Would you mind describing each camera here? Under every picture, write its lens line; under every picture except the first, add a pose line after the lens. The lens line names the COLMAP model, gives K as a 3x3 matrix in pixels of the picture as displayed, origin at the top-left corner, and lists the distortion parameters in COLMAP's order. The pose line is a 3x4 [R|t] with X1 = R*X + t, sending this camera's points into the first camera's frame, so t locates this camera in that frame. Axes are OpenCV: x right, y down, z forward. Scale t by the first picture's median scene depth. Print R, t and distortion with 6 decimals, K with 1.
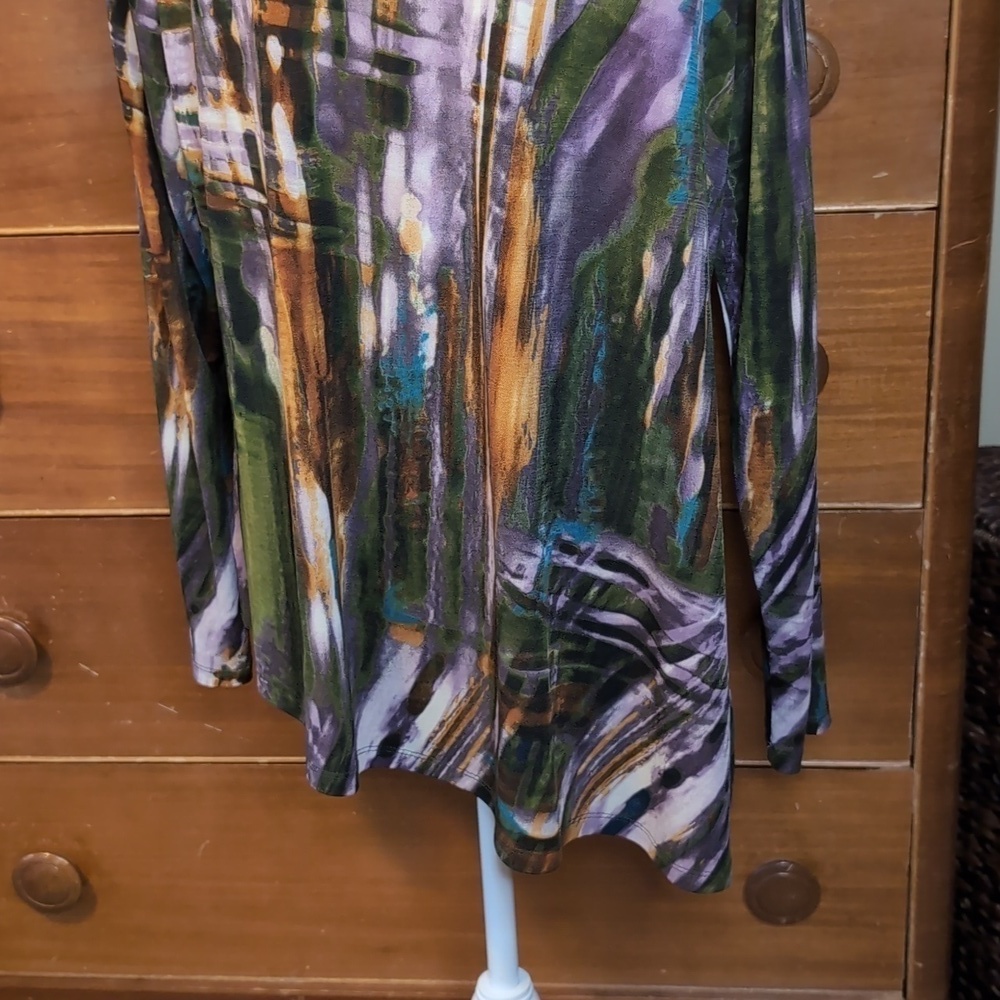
lens RADIAL K [[1665.1, 0, 500.0], [0, 1665.1, 500.0], [0, 0, 1]] dist [0.241715, -1.053643]
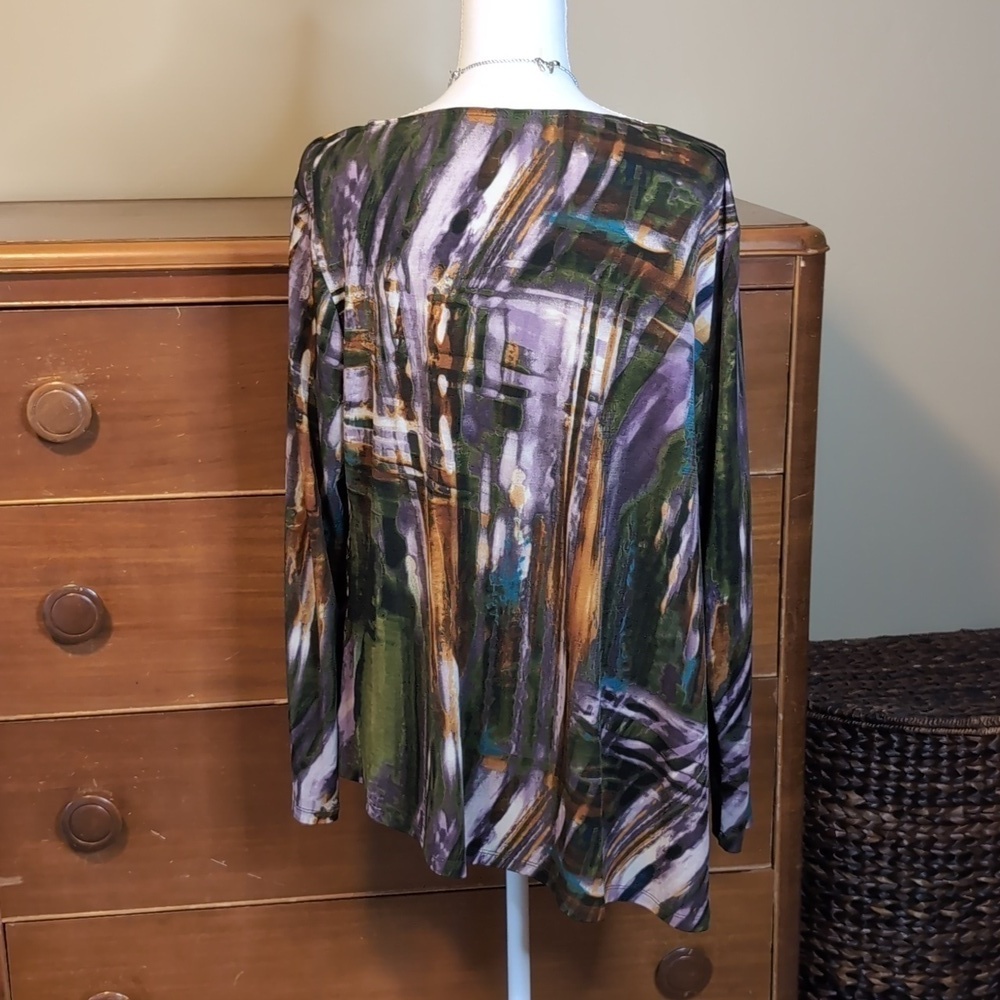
lens RADIAL K [[1665.1, 0, 500.0], [0, 1665.1, 500.0], [0, 0, 1]] dist [0.241715, -1.053643]
pose [[0.974405, -0.014535, 0.224329, -0.387094], [0.048173, 0.988226, -0.145220, 0.067347], [-0.219577, 0.152309, 0.963633, -0.463376]]
